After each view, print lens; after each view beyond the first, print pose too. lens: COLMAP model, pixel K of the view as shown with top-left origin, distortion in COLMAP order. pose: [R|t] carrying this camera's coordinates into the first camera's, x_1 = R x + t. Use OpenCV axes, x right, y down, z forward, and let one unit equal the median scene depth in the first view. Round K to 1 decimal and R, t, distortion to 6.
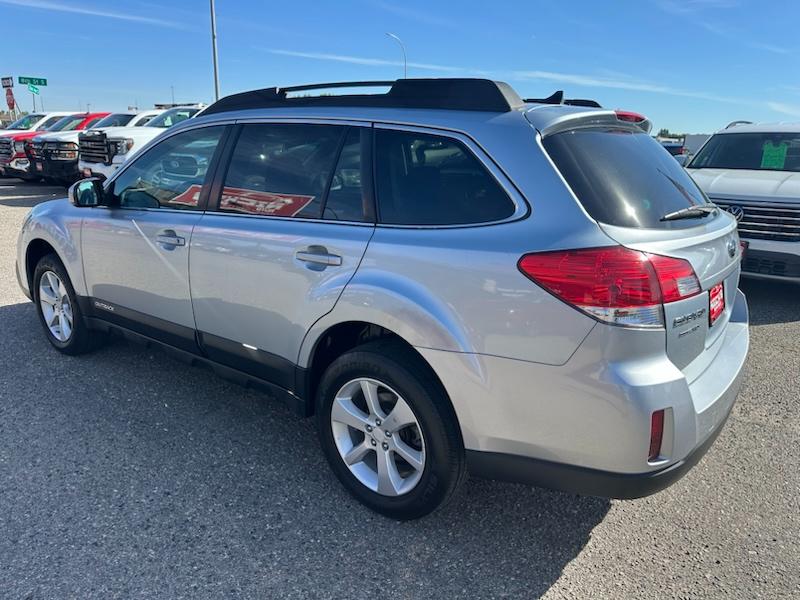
lens RADIAL K [[568.7, 0, 404.1], [0, 568.7, 292.0], [0, 0, 1]] dist [0.003747, -0.009172]
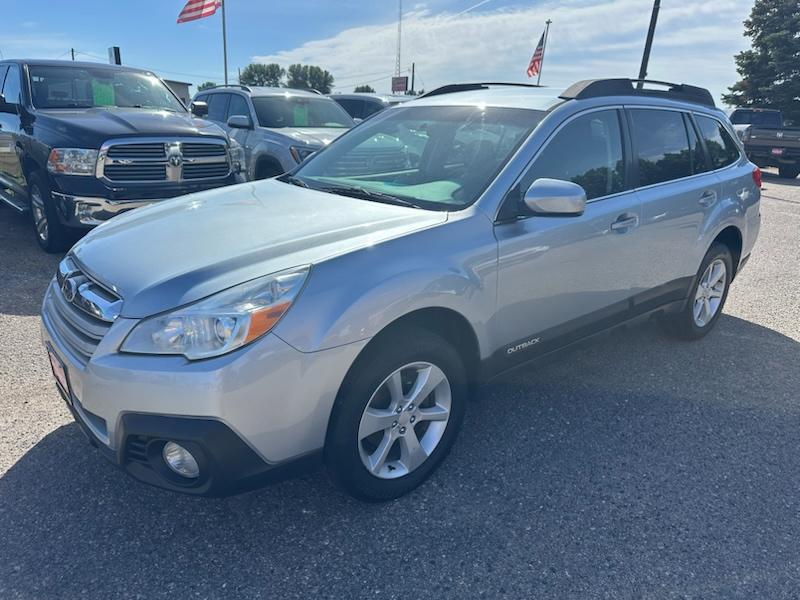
lens RADIAL K [[562.2, 0, 400.0], [0, 562.2, 300.0], [0, 0, 1]] dist [0.050914, -0.061172]
pose [[0.218376, -0.318327, 0.922486, -1.760669], [0.224556, 0.936325, 0.269944, -0.390233], [-0.949677, 0.148201, 0.275953, 1.327085]]
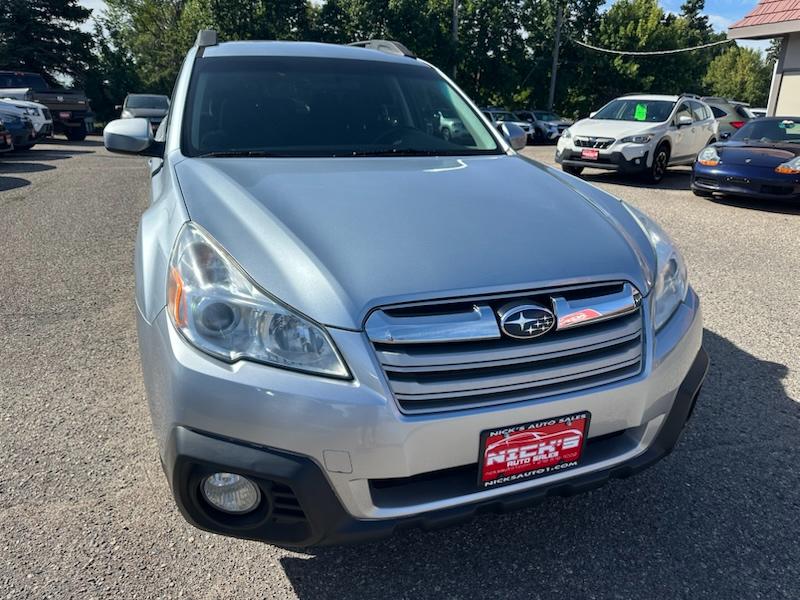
lens RADIAL K [[569.5, 0, 400.0], [0, 569.5, 300.0], [0, 0, 1]] dist [-0.001032, -0.006140]
pose [[-0.839382, -0.218129, 0.497852, -1.237617], [0.094418, 0.843503, 0.528761, -0.617840], [-0.535278, 0.490839, -0.687426, 2.501093]]
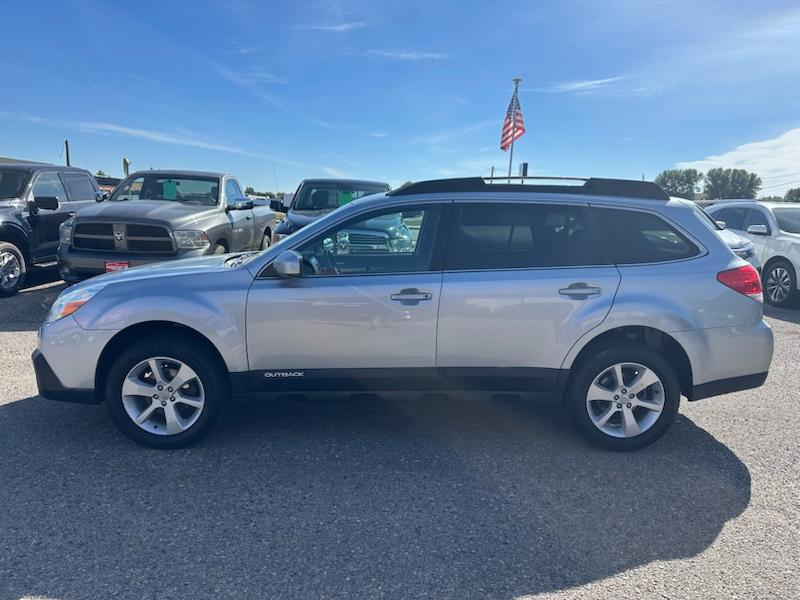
lens RADIAL K [[555.1, 0, 408.3], [0, 555.1, 300.1], [0, 0, 1]] dist [0.113856, -0.190786]
pose [[0.774426, -0.103780, 0.624094, -1.355497], [0.151792, 0.988120, -0.024041, -0.068229], [-0.614185, 0.113350, 0.780979, 0.109574]]
